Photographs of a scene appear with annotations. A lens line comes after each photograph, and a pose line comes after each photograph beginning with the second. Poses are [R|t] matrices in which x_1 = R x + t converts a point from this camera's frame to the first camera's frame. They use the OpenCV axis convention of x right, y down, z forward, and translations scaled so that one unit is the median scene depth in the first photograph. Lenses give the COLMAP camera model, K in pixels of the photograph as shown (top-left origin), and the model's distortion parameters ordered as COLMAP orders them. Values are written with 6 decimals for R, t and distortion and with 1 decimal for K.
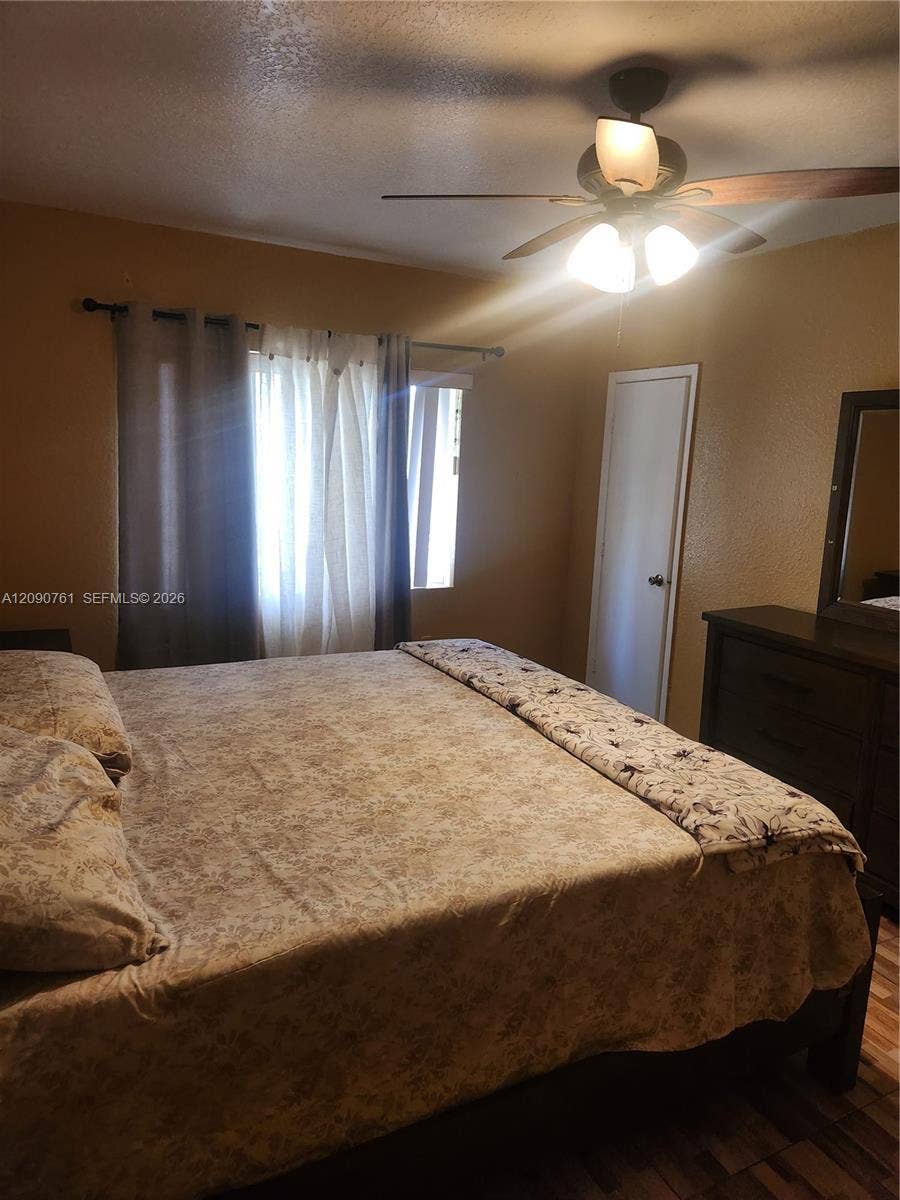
lens RADIAL K [[817.5, 0, 450.0], [0, 817.5, 600.0], [0, 0, 1]] dist [0.095377, -0.092431]
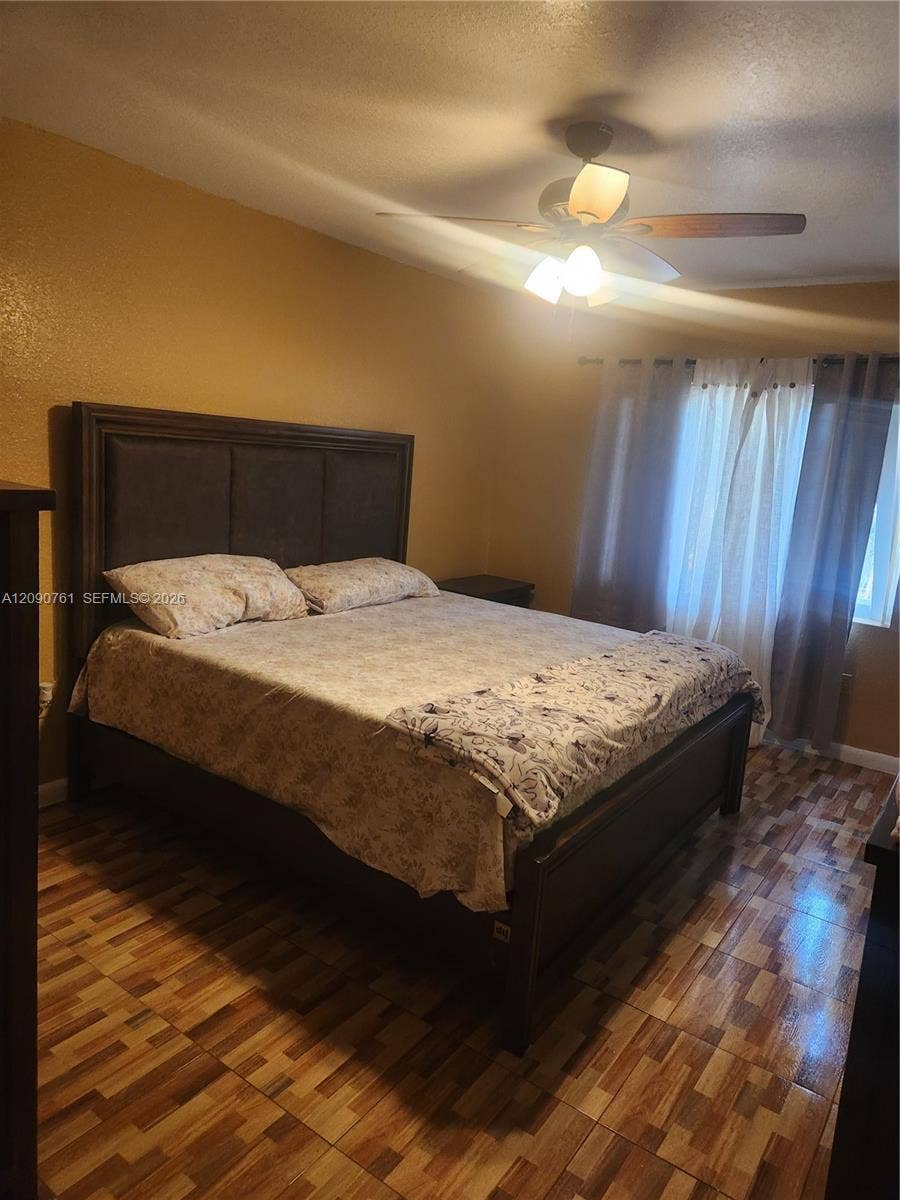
lens RADIAL K [[817.5, 0, 450.0], [0, 817.5, 600.0], [0, 0, 1]] dist [0.095377, -0.092431]
pose [[0.428684, 0.155366, -0.889995, 1.270256], [-0.220119, 0.973378, 0.063898, 0.003876], [0.876229, 0.168513, 0.451471, 0.391964]]
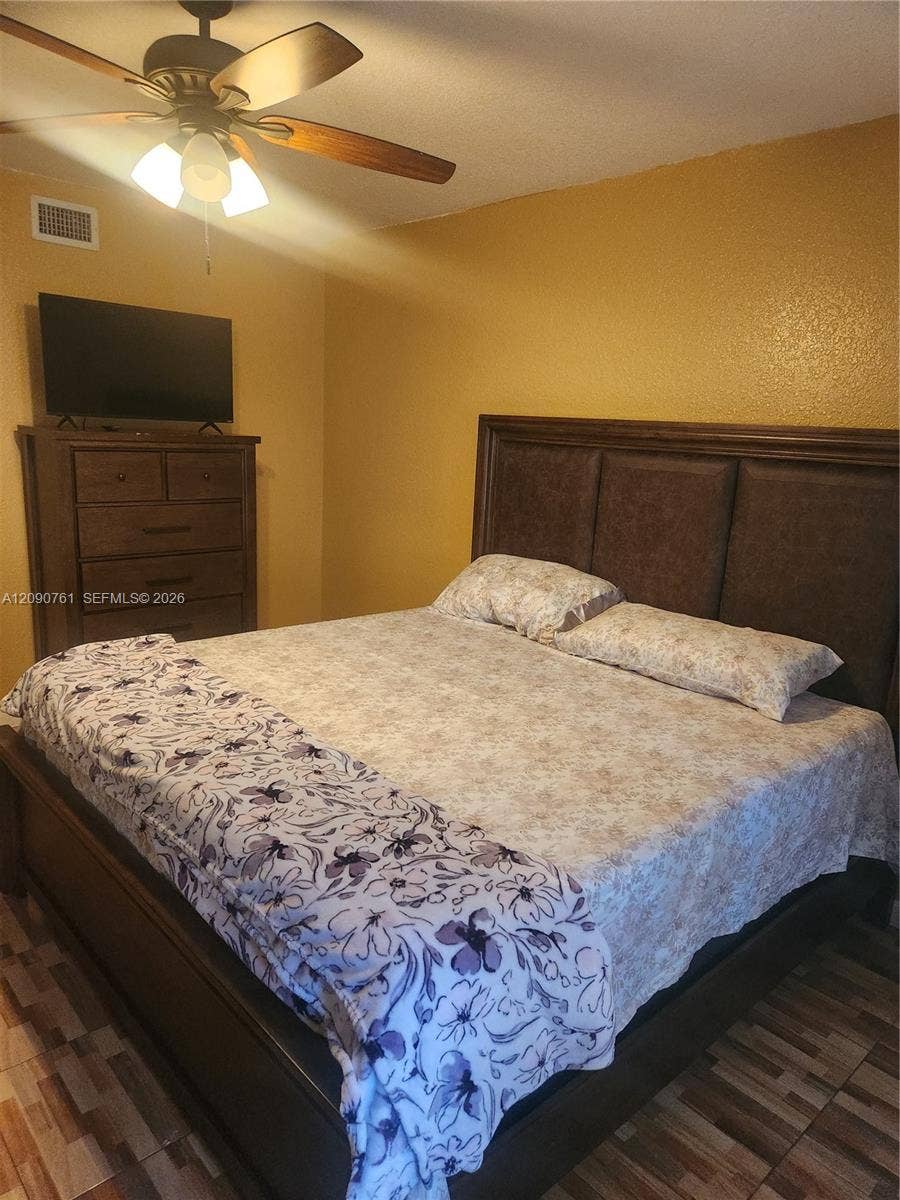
lens RADIAL K [[772.3, 0, 419.4], [0, 772.3, 580.9], [0, 0, 1]] dist [0.059062, -0.025613]
pose [[-0.968095, -0.052830, -0.244952, 0.186142], [-0.140464, 0.923919, 0.355871, -0.340896], [0.207515, 0.378924, -0.901861, 2.031721]]
